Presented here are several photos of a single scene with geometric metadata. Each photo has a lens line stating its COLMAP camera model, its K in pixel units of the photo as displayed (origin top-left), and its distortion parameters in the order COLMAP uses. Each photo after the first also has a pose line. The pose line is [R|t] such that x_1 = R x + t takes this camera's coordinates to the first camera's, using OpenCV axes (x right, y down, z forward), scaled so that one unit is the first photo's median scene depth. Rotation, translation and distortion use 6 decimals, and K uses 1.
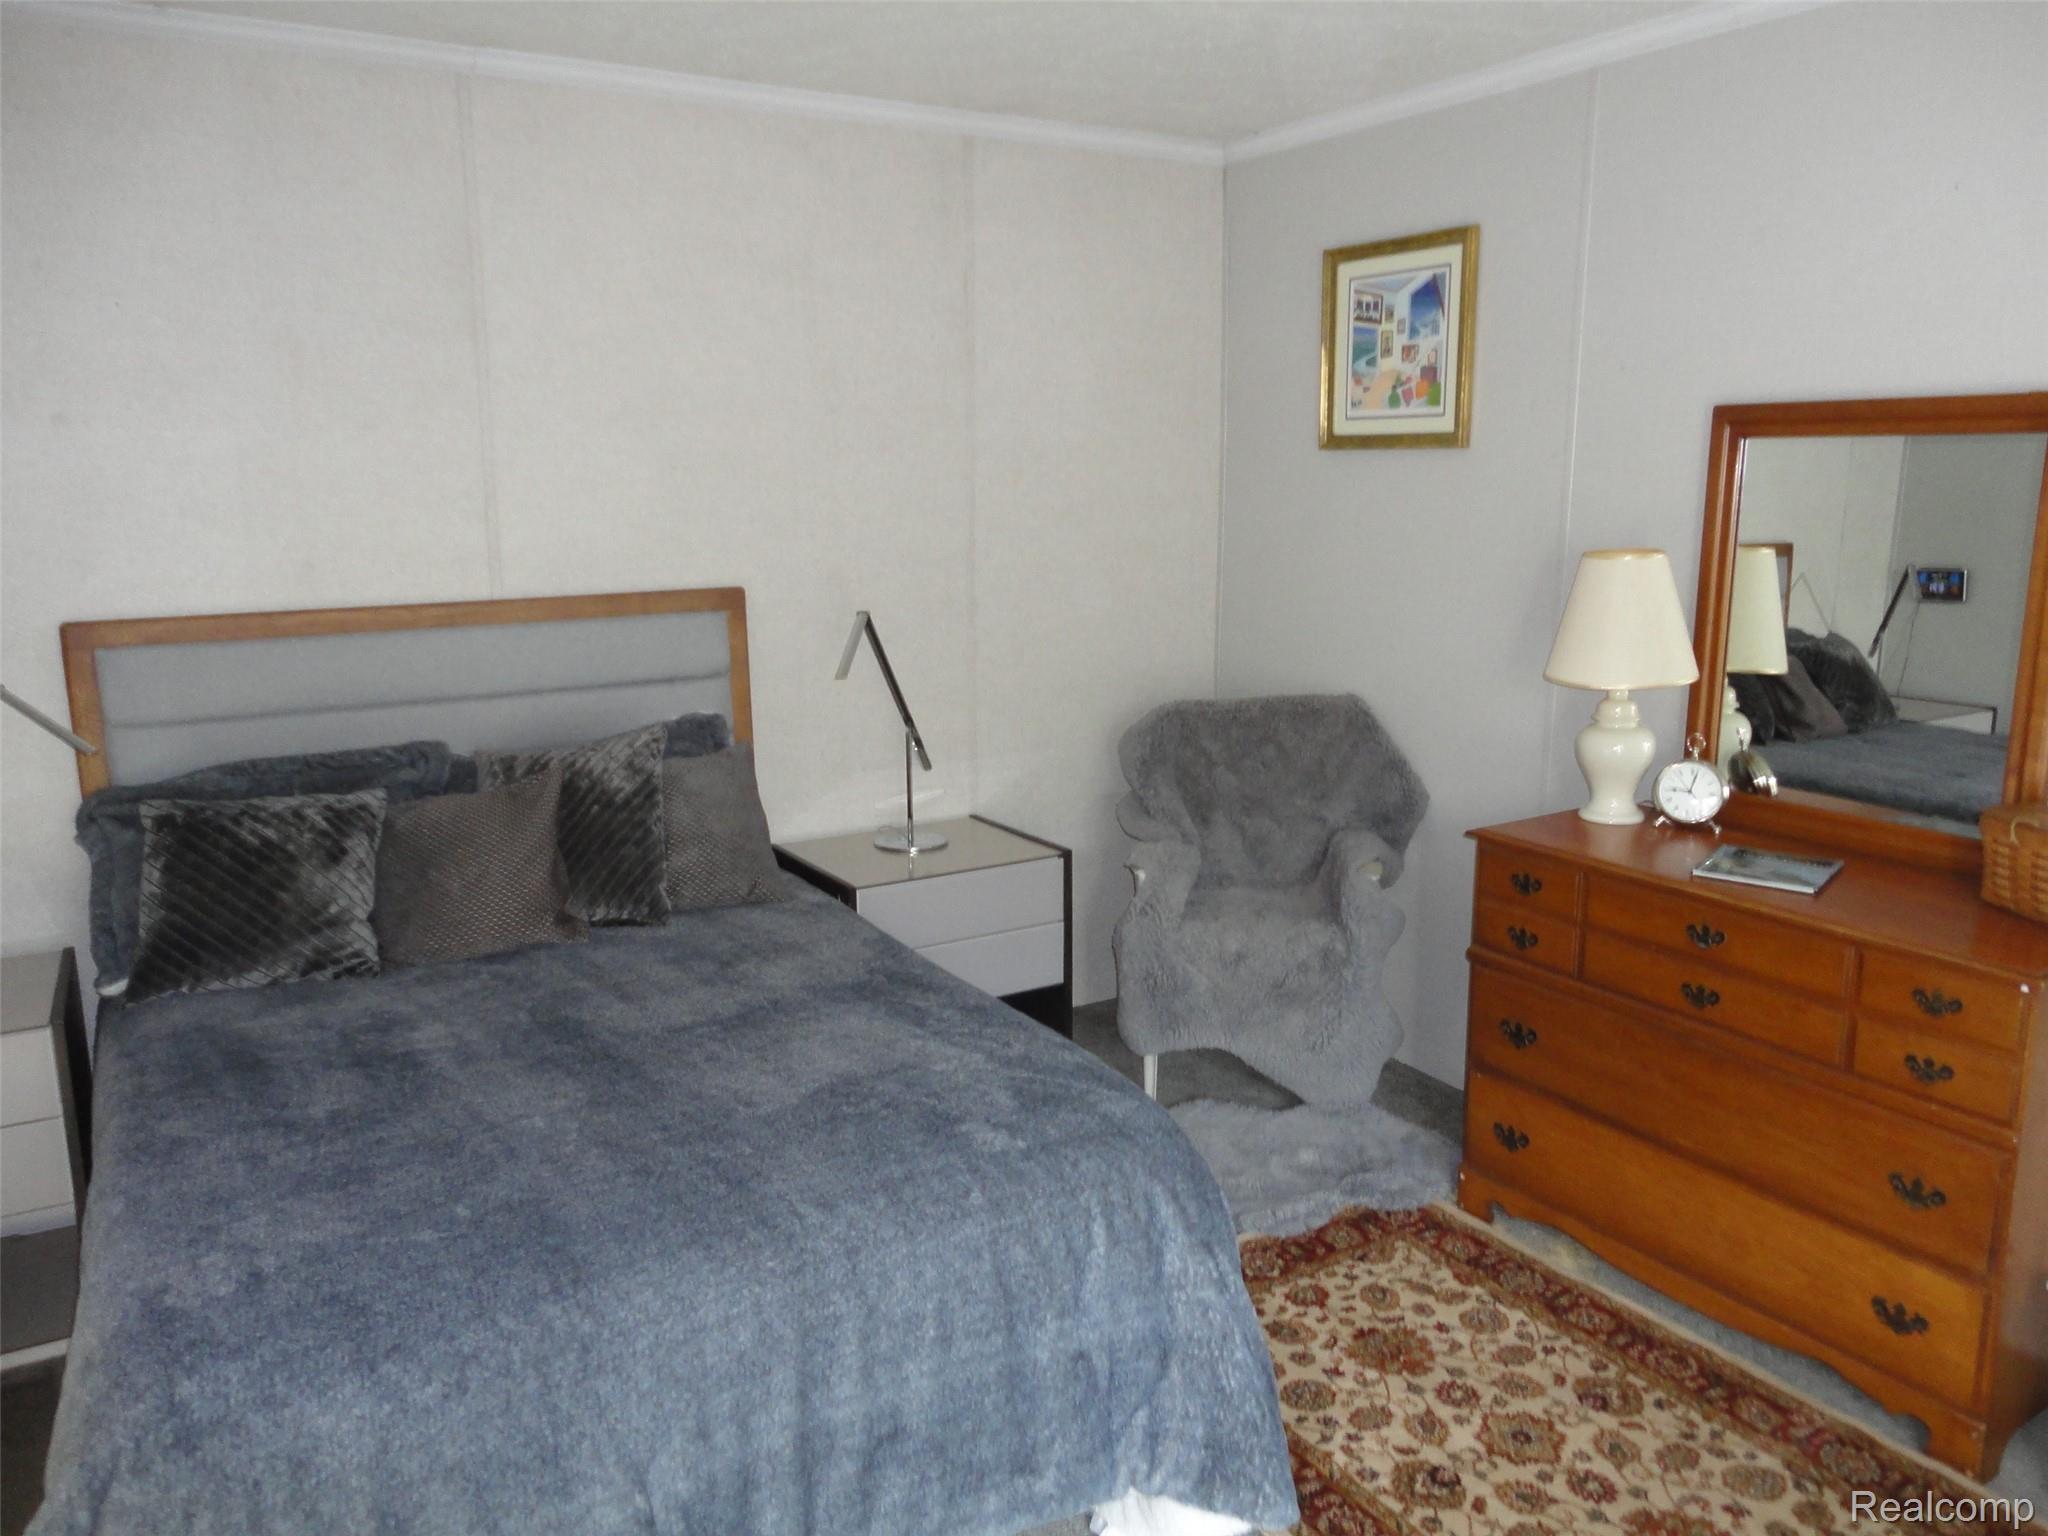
lens RADIAL K [[1490.4, 0, 1024.0], [0, 1490.4, 768.0], [0, 0, 1]] dist [-0.007760, 0.000156]
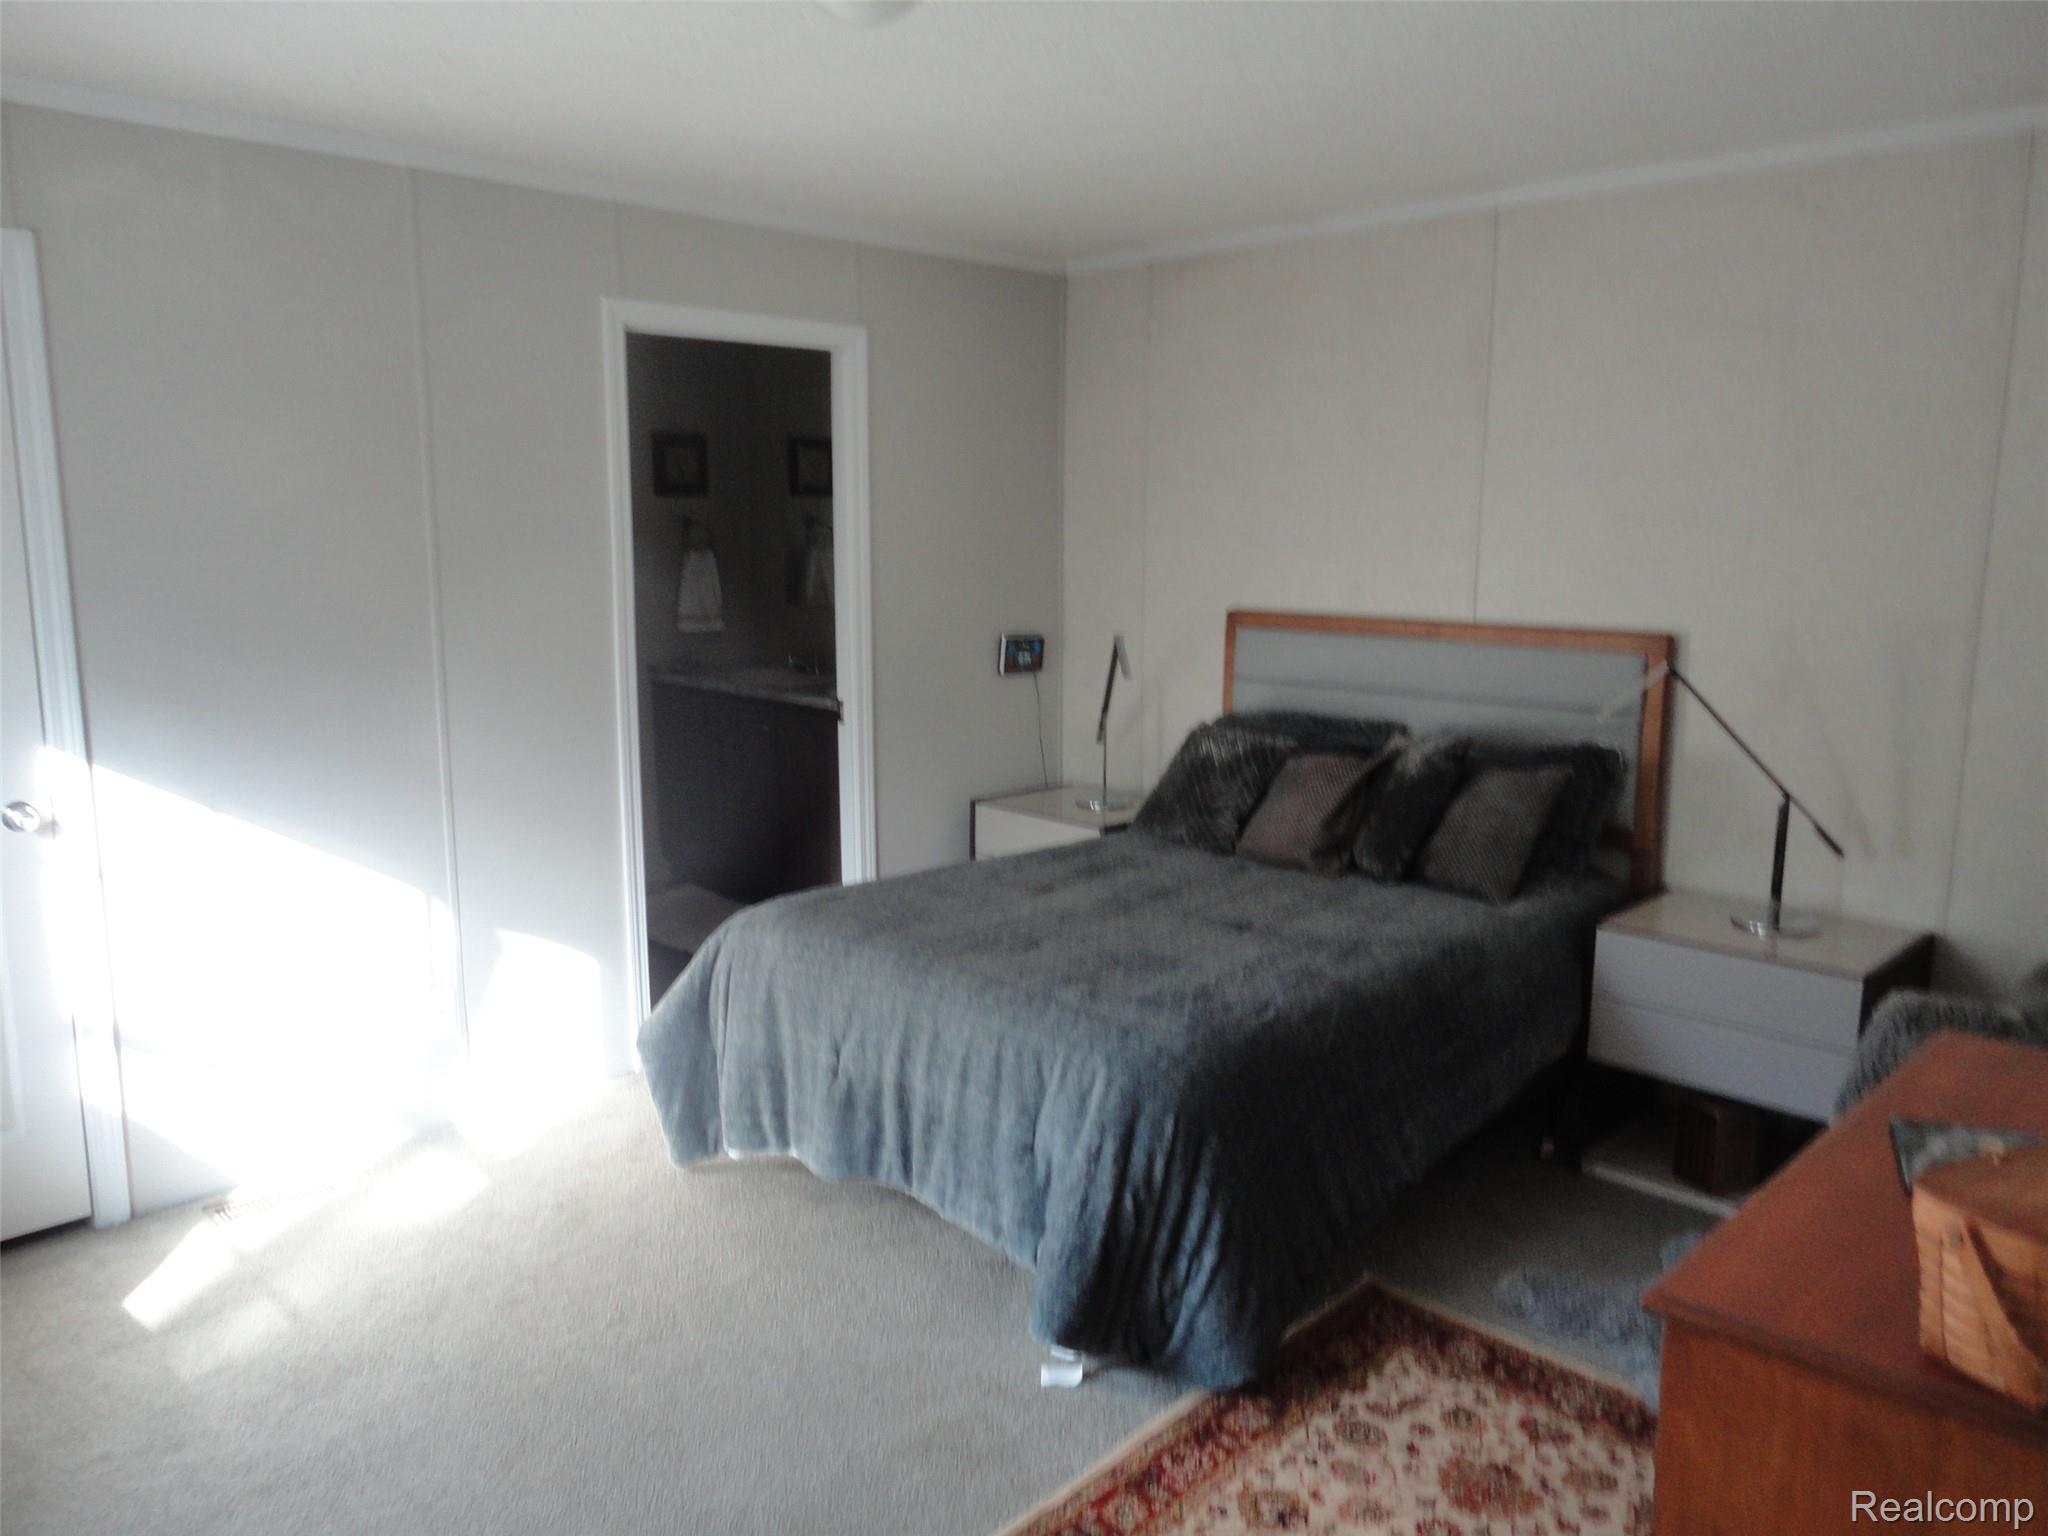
lens RADIAL K [[1490.4, 0, 1024.0], [0, 1490.4, 768.0], [0, 0, 1]] dist [-0.007760, 0.000156]
pose [[0.244085, 0.170806, -0.954593, 0.969993], [-0.199721, 0.972118, 0.122875, -0.092926], [0.948965, 0.160660, 0.271393, 0.411690]]
